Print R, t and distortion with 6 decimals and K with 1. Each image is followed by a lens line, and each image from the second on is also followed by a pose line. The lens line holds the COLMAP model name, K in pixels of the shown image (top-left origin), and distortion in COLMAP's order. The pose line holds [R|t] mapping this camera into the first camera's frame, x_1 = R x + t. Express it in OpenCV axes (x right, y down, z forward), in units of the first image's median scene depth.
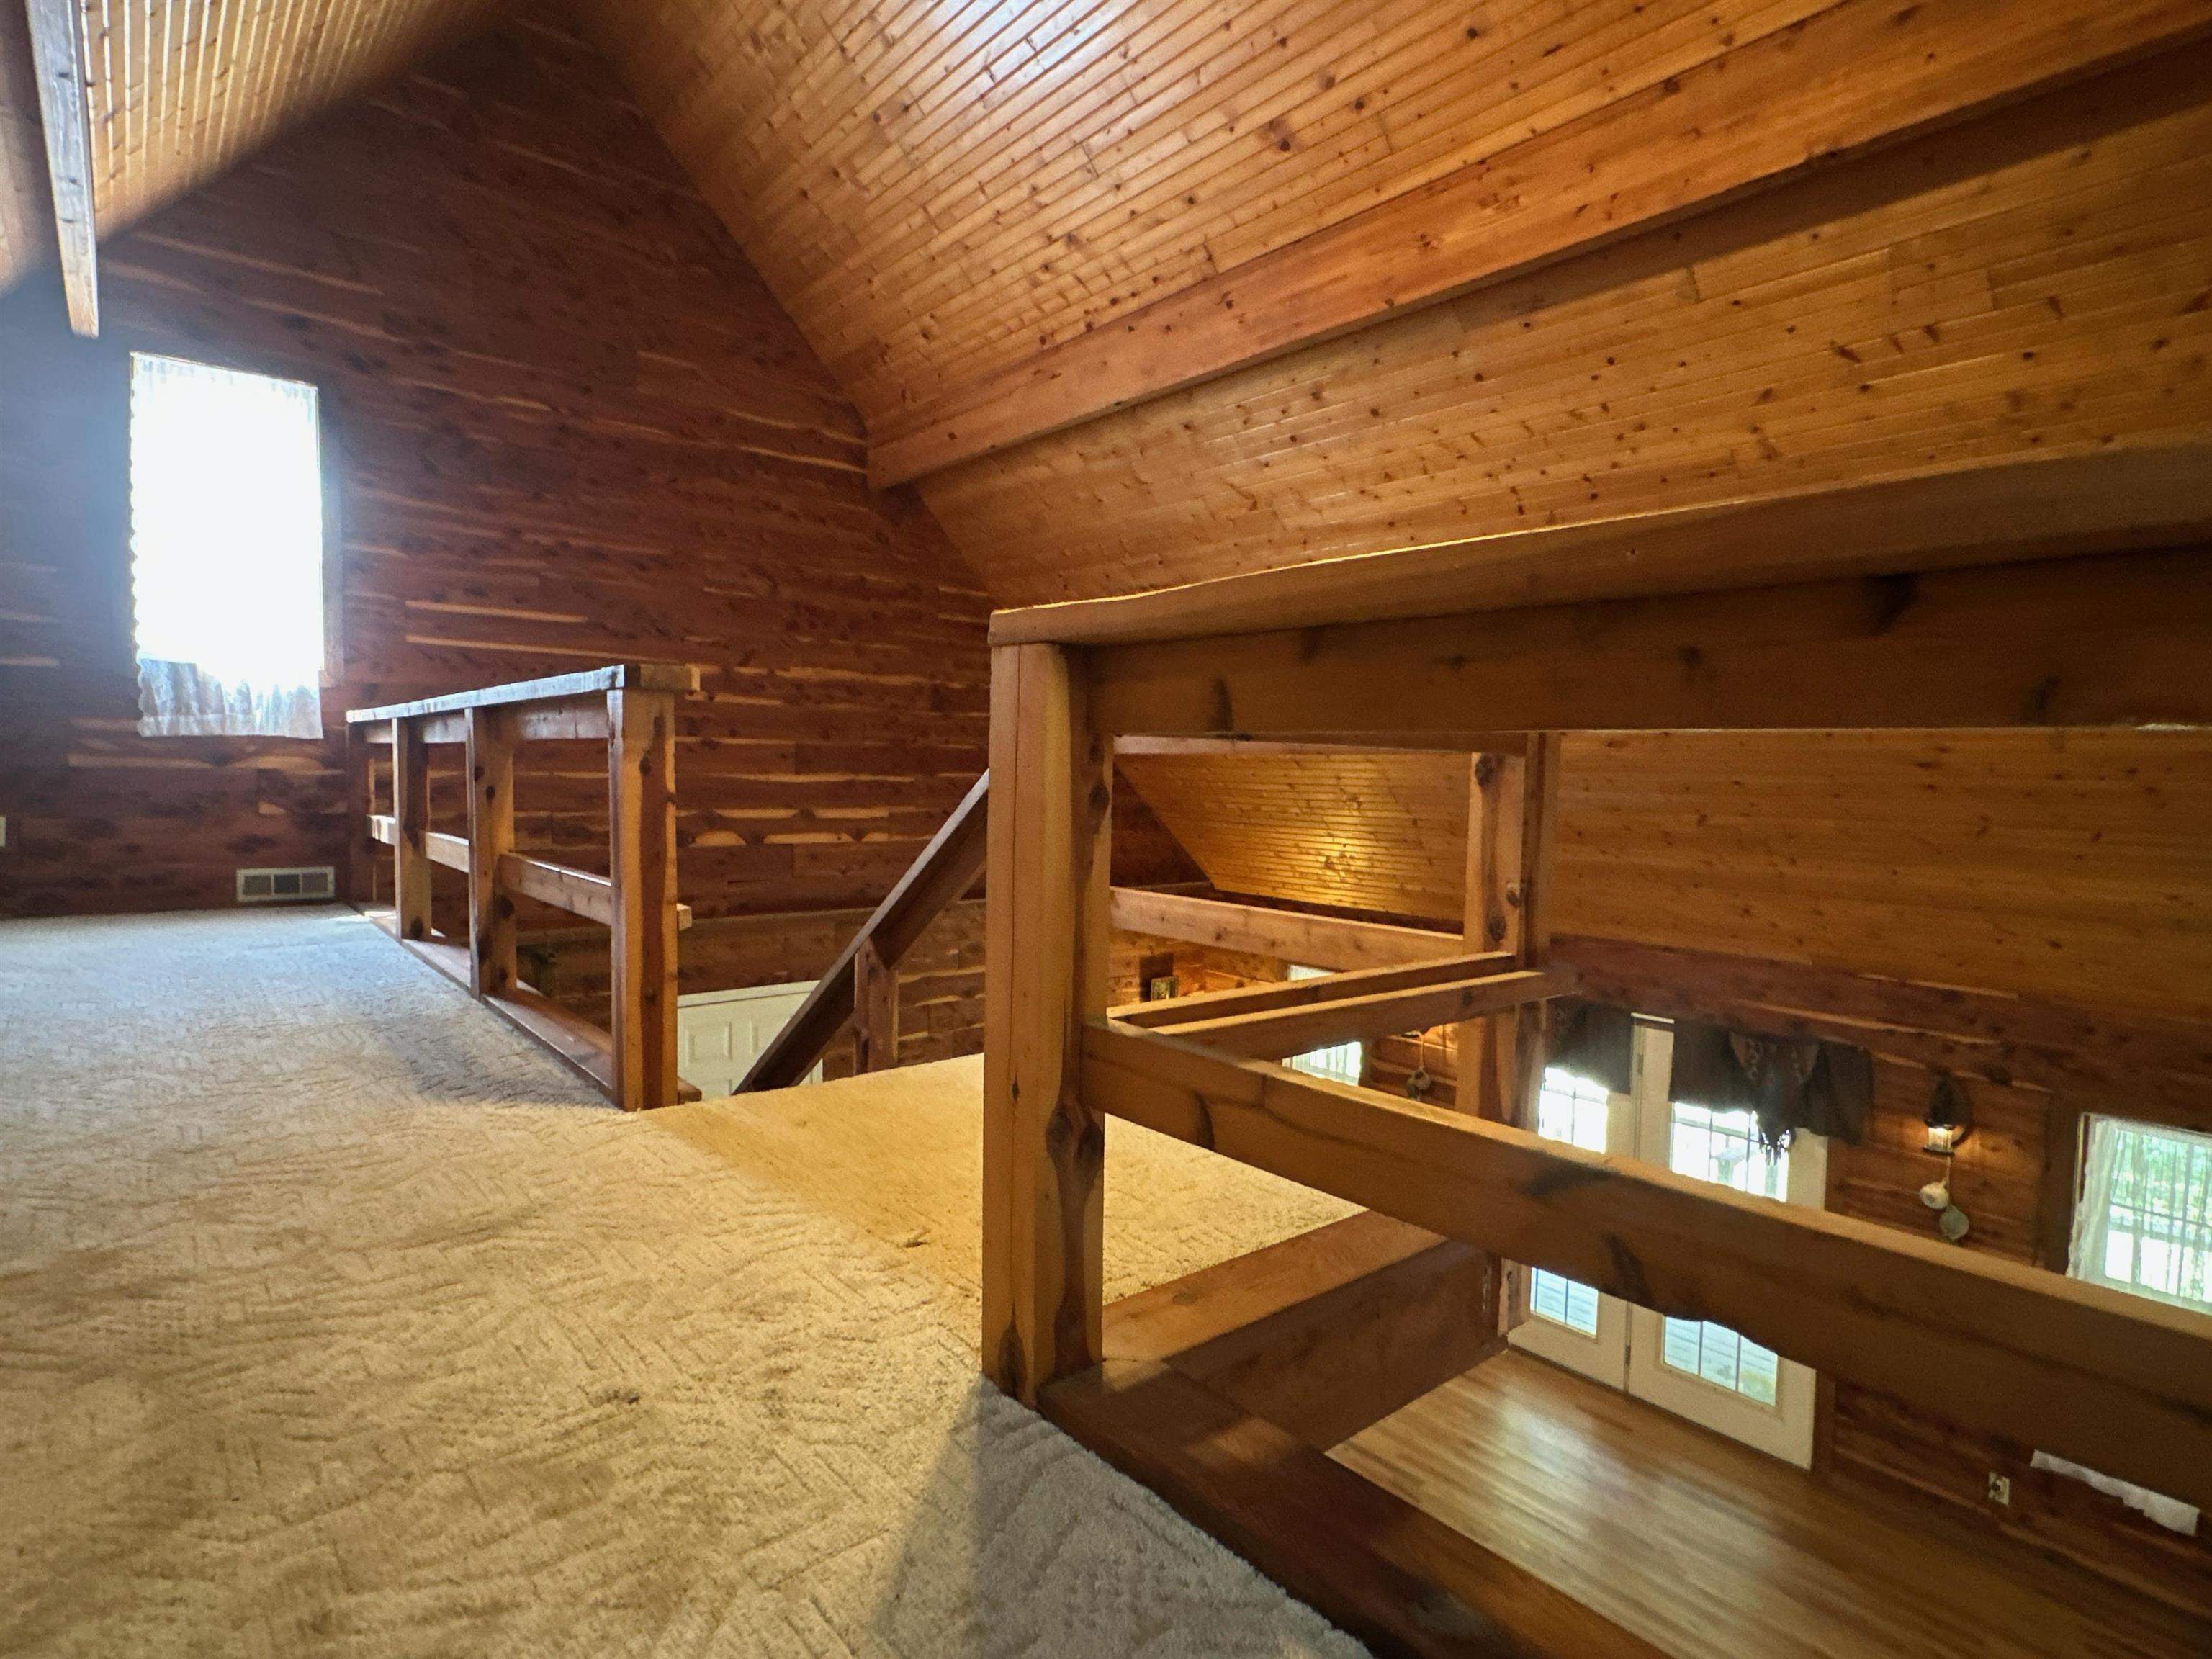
lens RADIAL K [[1149.8, 0, 1109.9], [0, 1149.8, 821.4], [0, 0, 1]] dist [0.003347, -0.003011]
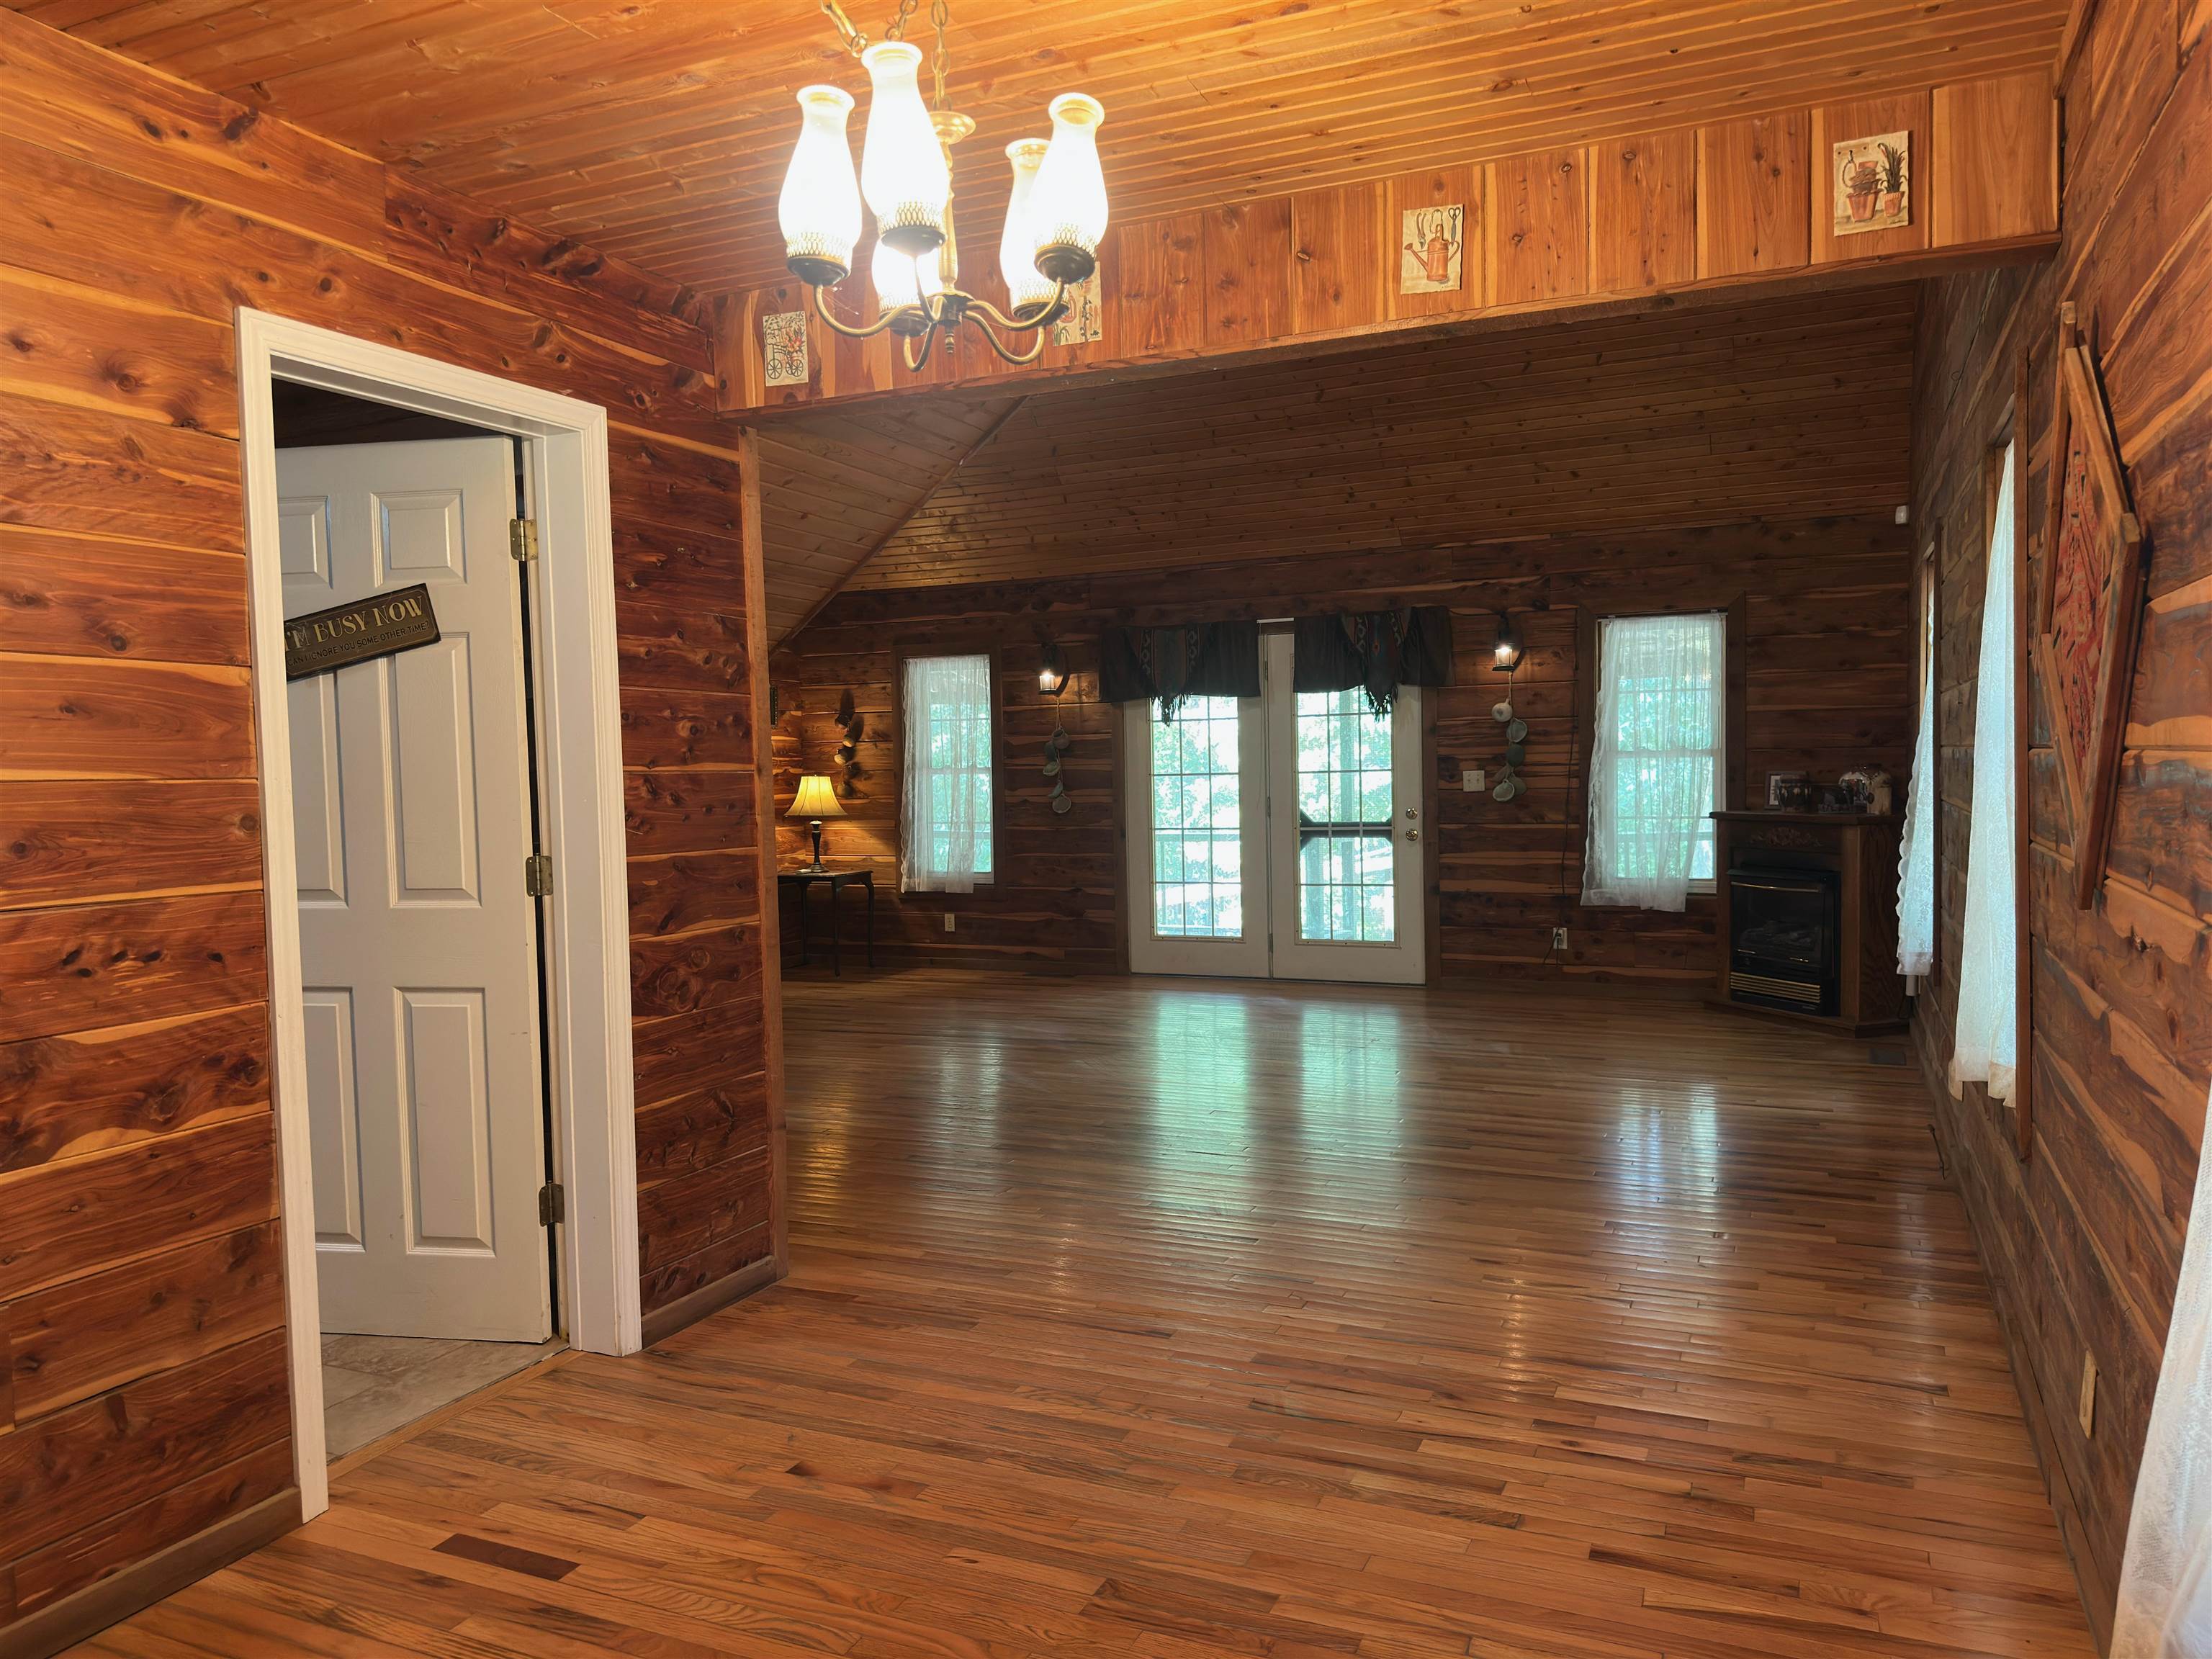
lens RADIAL K [[1551.8, 0, 1099.1], [0, 1551.8, 843.7], [0, 0, 1]] dist [0.069933, -0.040878]
pose [[0.907691, -0.060328, 0.415281, -0.350513], [0.061299, 0.998059, 0.011006, 0.407216], [-0.415139, 0.015466, 0.909627, -0.308756]]
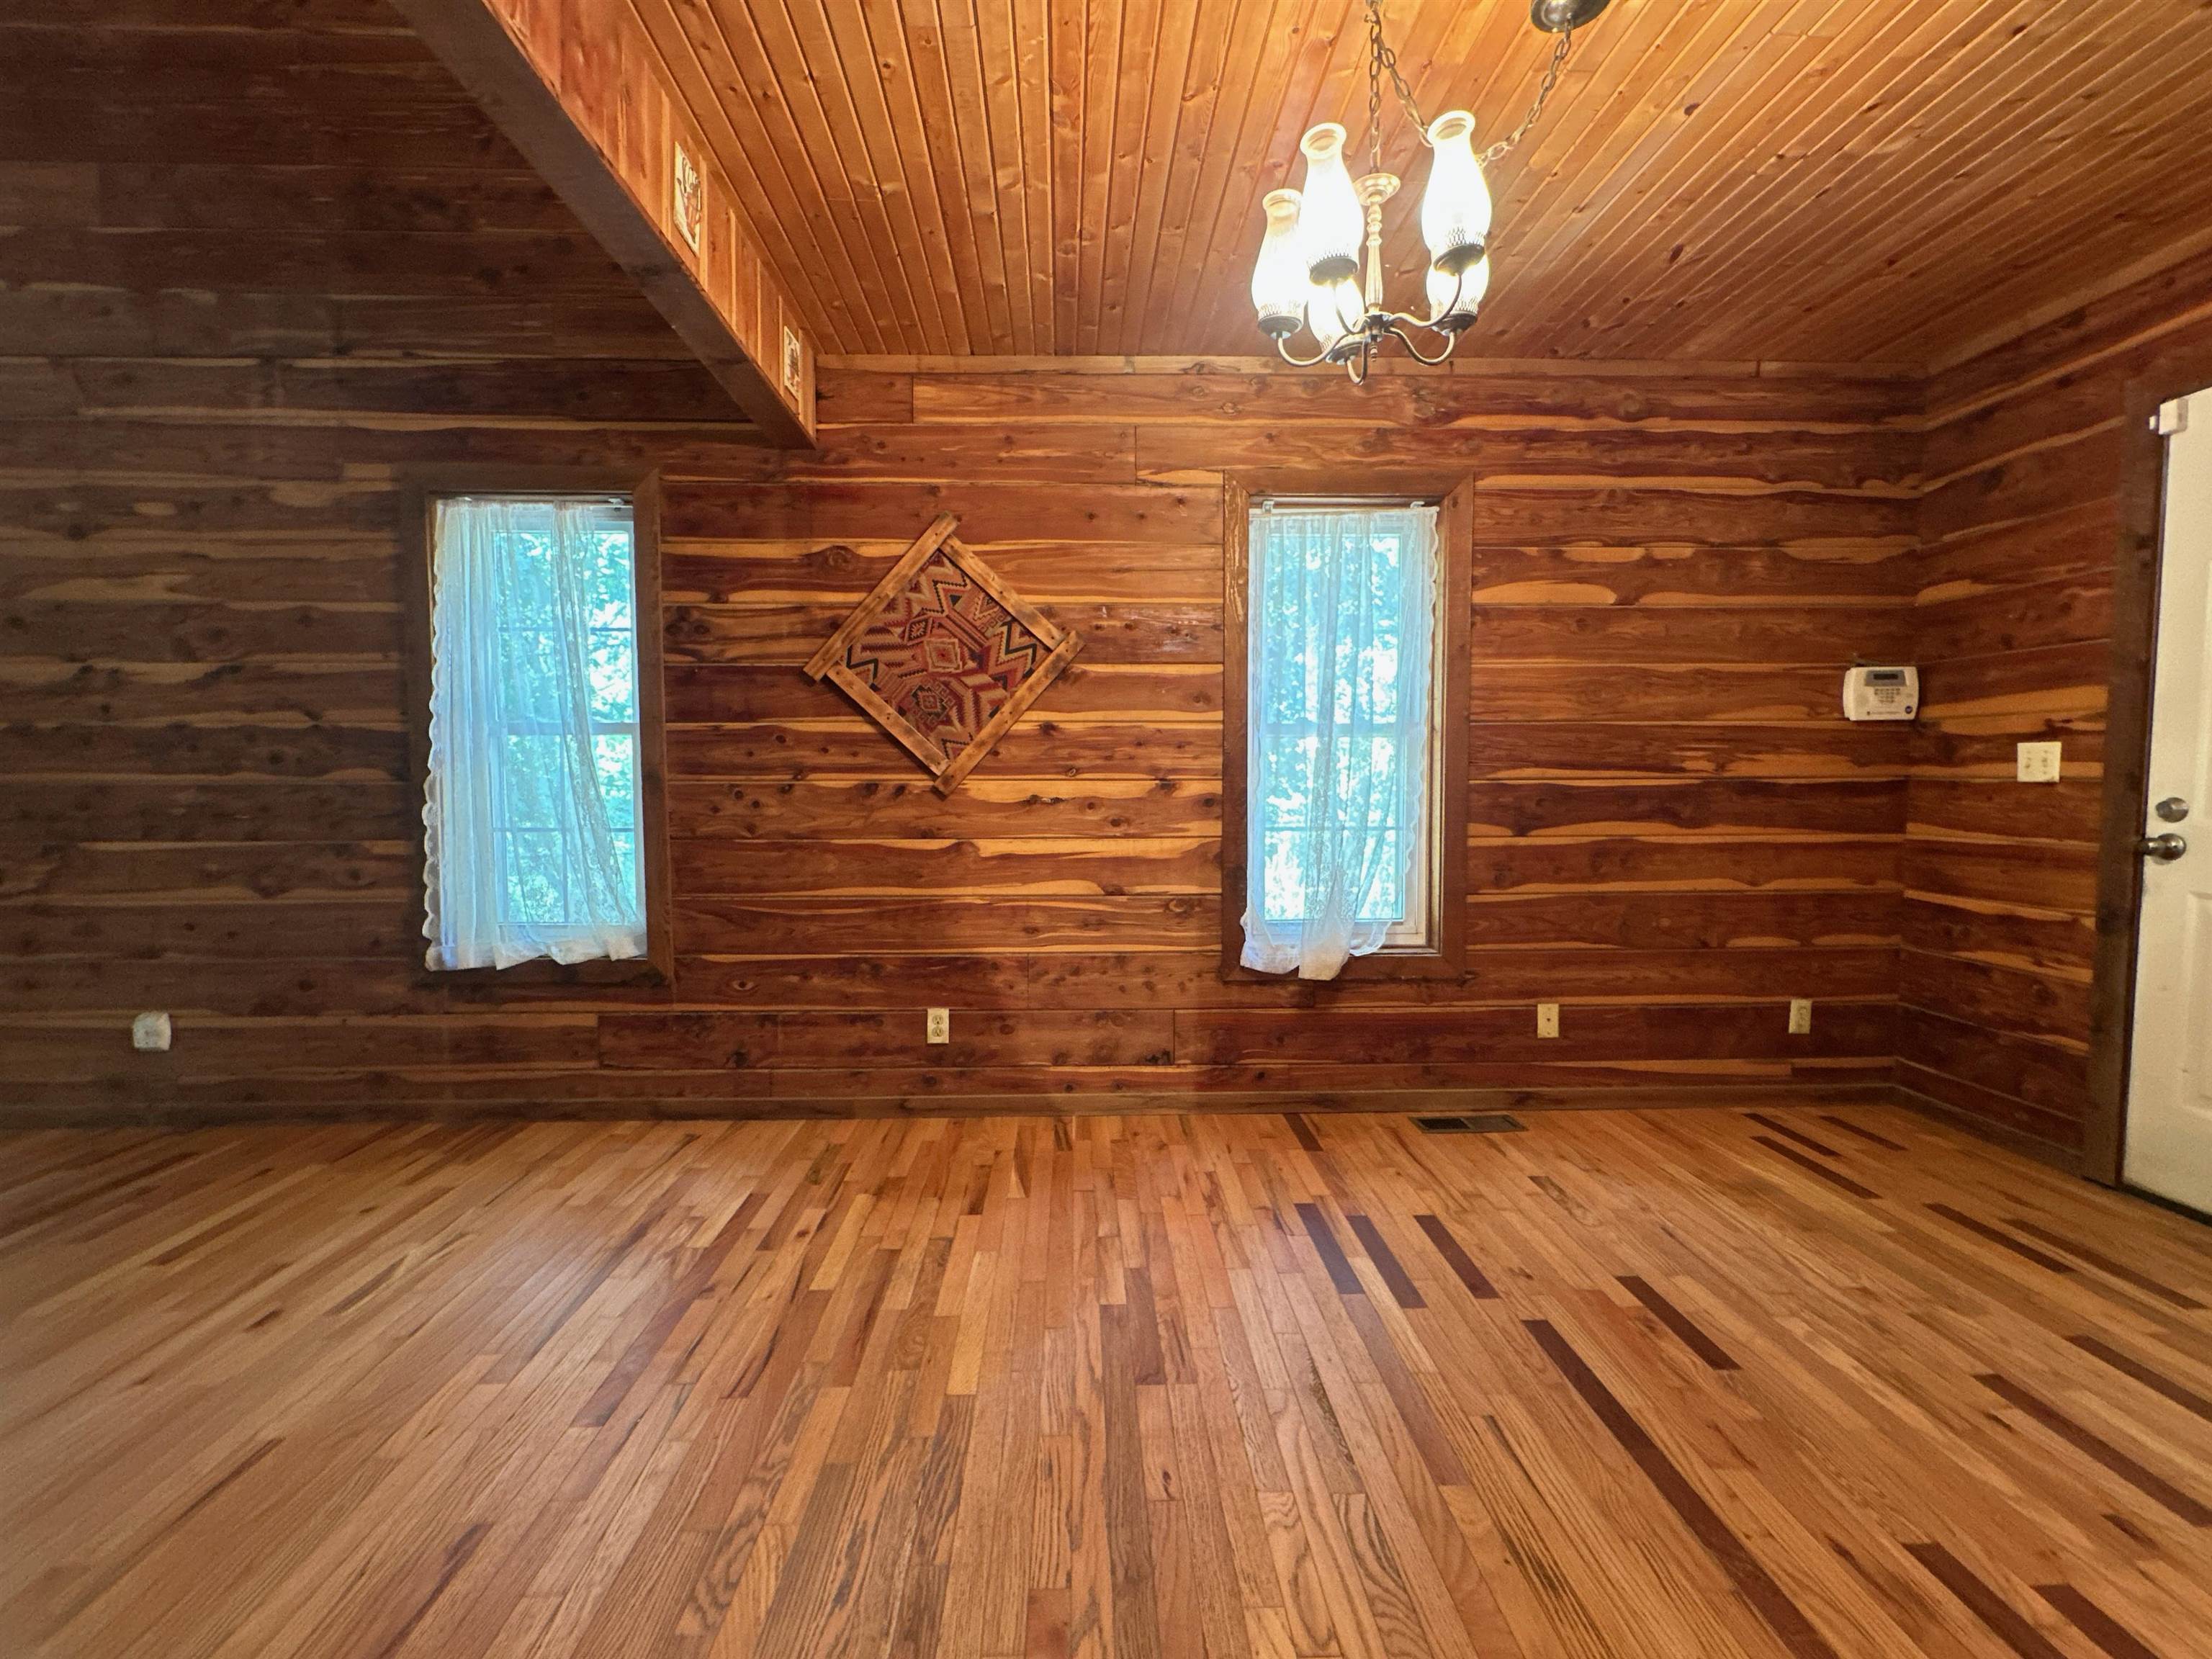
lens RADIAL K [[957.1, 0, 1108.2], [0, 957.1, 829.7], [0, 0, 1]] dist [-0.002400, 0.000374]
pose [[-0.780302, -0.049827, 0.623415, -0.353757], [0.021438, 0.994104, 0.106288, 0.407856], [-0.625036, 0.096302, -0.774633, 0.380936]]
